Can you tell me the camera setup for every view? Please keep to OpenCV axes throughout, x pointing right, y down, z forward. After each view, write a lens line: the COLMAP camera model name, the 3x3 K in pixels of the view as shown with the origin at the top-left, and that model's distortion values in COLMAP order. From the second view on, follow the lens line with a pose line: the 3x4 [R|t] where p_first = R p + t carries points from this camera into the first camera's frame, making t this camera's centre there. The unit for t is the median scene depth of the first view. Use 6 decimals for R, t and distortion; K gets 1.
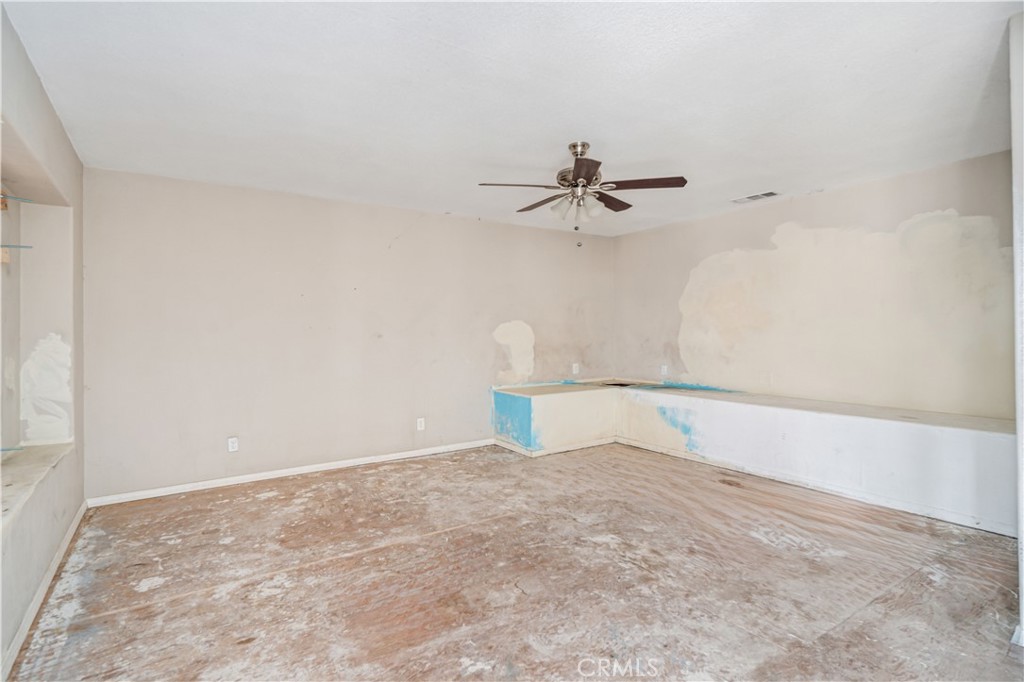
lens RADIAL K [[540.6, 0, 472.0], [0, 540.6, 329.8], [0, 0, 1]] dist [0.003947, 0.000948]
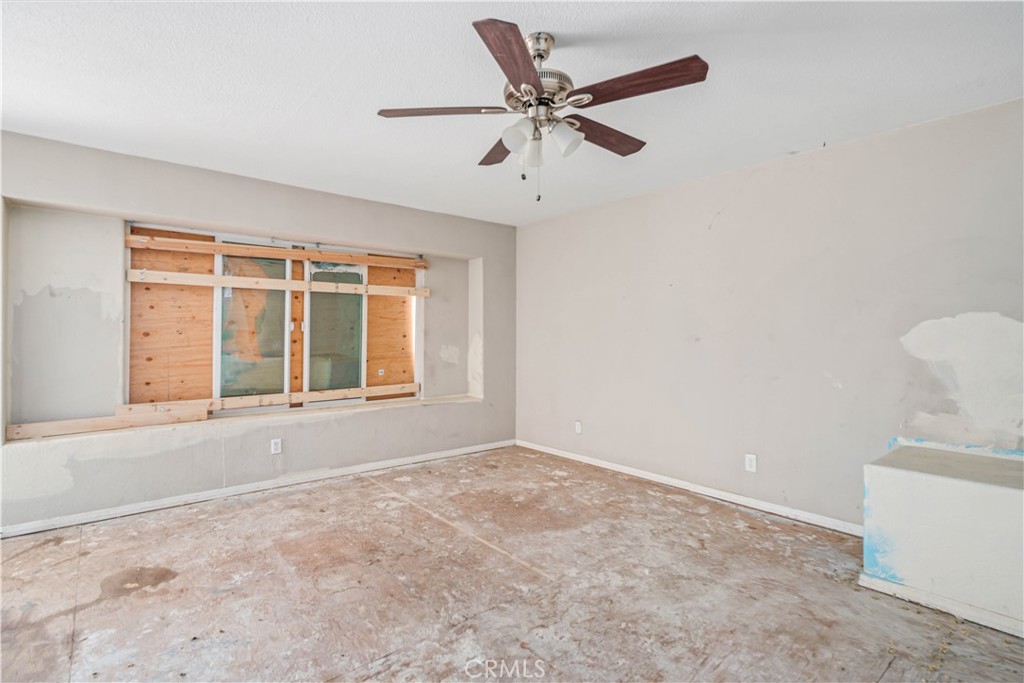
lens RADIAL K [[540.6, 0, 574.4], [0, 540.6, 325.2], [0, 0, 1]] dist [0.003947, 0.000948]
pose [[0.109515, -0.009867, -0.993936, 0.882700], [-0.002509, 0.999945, -0.010203, -0.001018], [0.993982, 0.003611, 0.109484, 1.018950]]
